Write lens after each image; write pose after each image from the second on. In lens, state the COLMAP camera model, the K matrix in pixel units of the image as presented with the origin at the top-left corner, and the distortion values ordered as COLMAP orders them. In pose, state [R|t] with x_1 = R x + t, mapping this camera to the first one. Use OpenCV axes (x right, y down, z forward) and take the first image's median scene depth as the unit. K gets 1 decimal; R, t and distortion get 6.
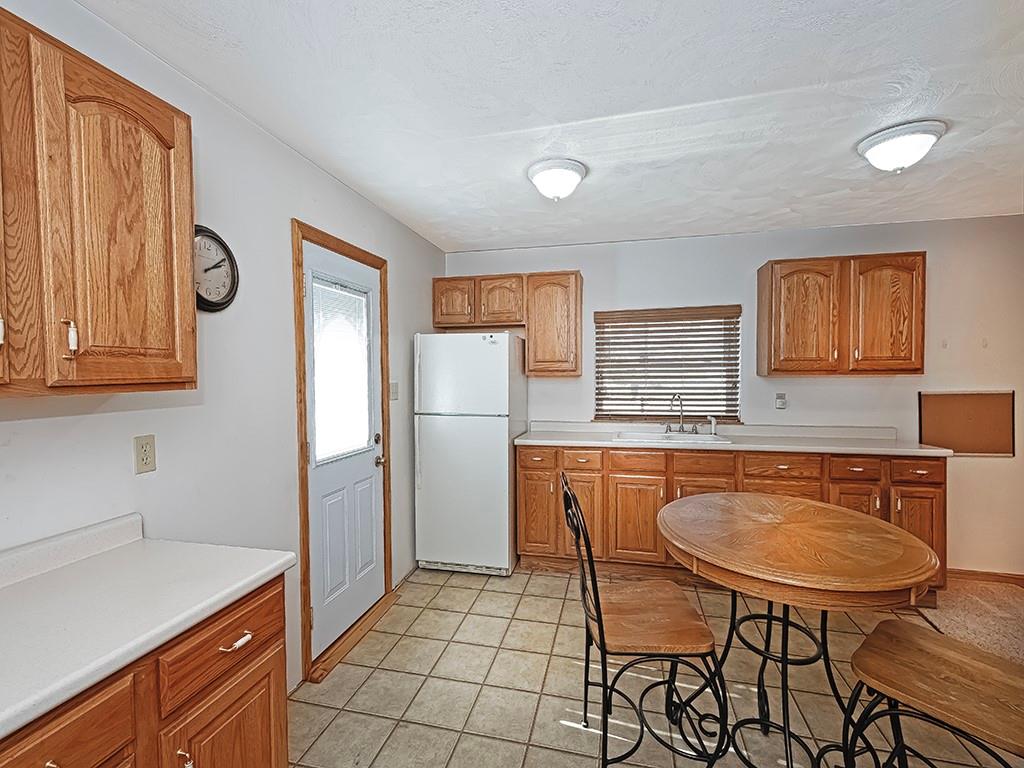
lens RADIAL K [[454.0, 0, 508.9], [0, 454.0, 388.5], [0, 0, 1]] dist [0.008153, -0.000246]
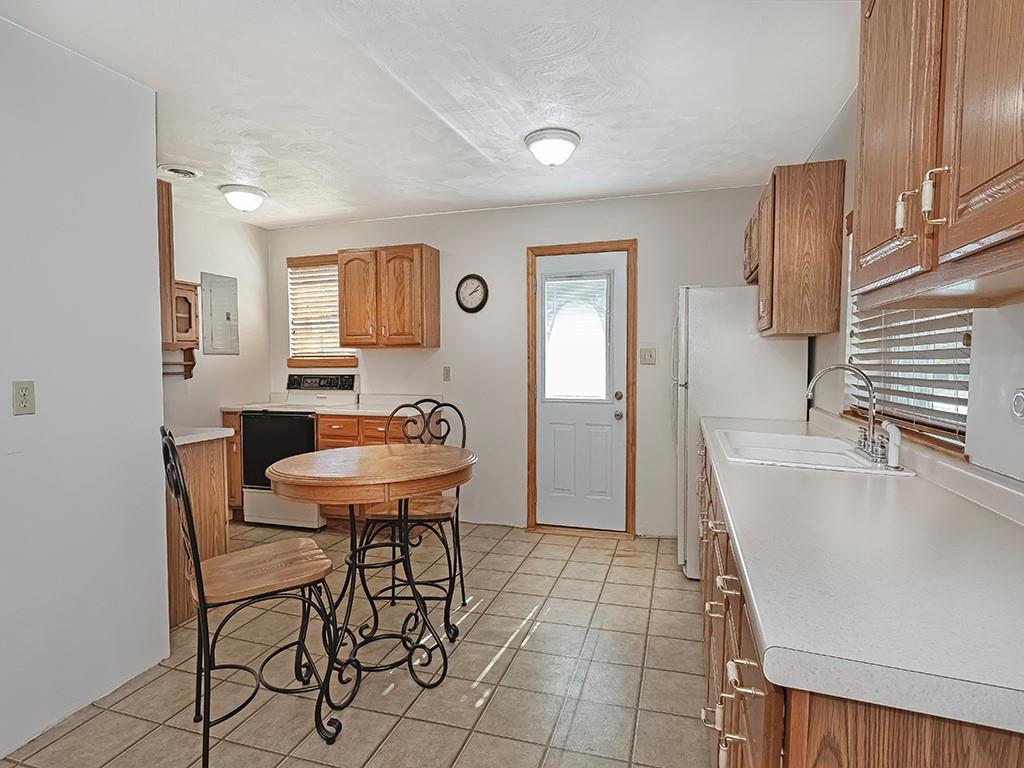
lens RADIAL K [[540.0, 0, 513.3], [0, 540.0, 383.9], [0, 0, 1]] dist [-0.000838, 0.000030]
pose [[-0.056629, 0.052841, -0.996996, 1.411792], [-0.033378, 0.997940, 0.054787, 0.014706], [0.997837, 0.036380, -0.054749, 1.003376]]
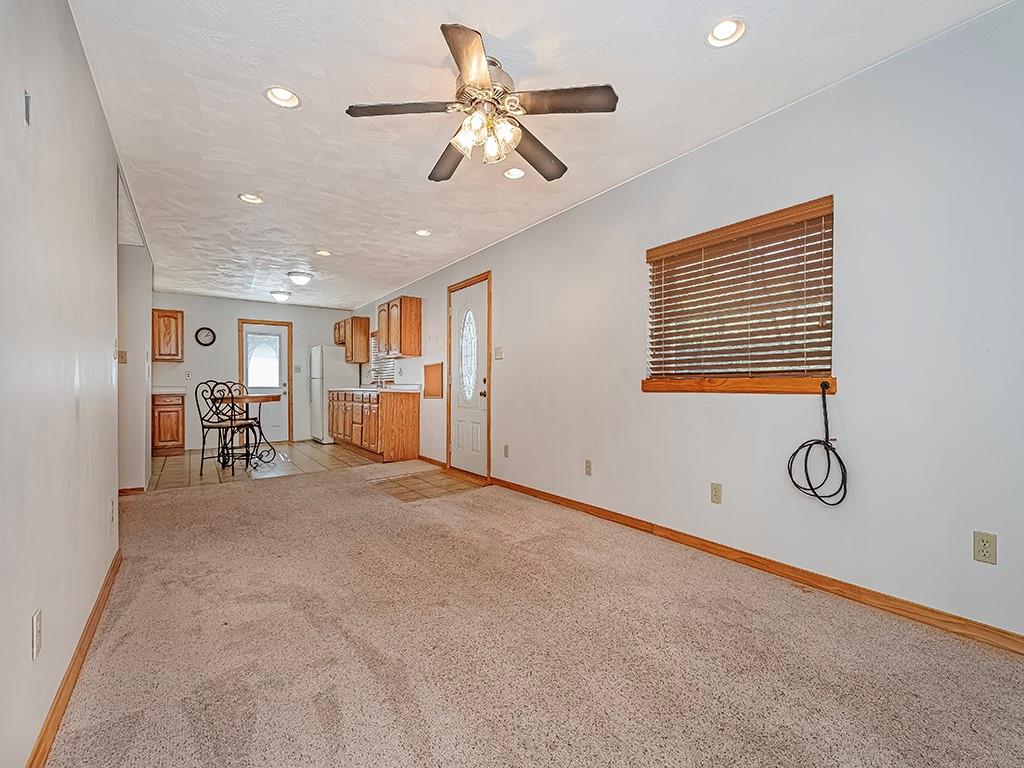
lens RADIAL K [[454.0, 0, 518.0], [0, 454.0, 387.0], [0, 0, 1]] dist [0.008153, -0.000246]
pose [[0.760936, 0.014729, -0.648660, 3.398810], [-0.029850, 0.999478, -0.012322, 0.144188], [0.648140, 0.028739, 0.760978, -0.299563]]
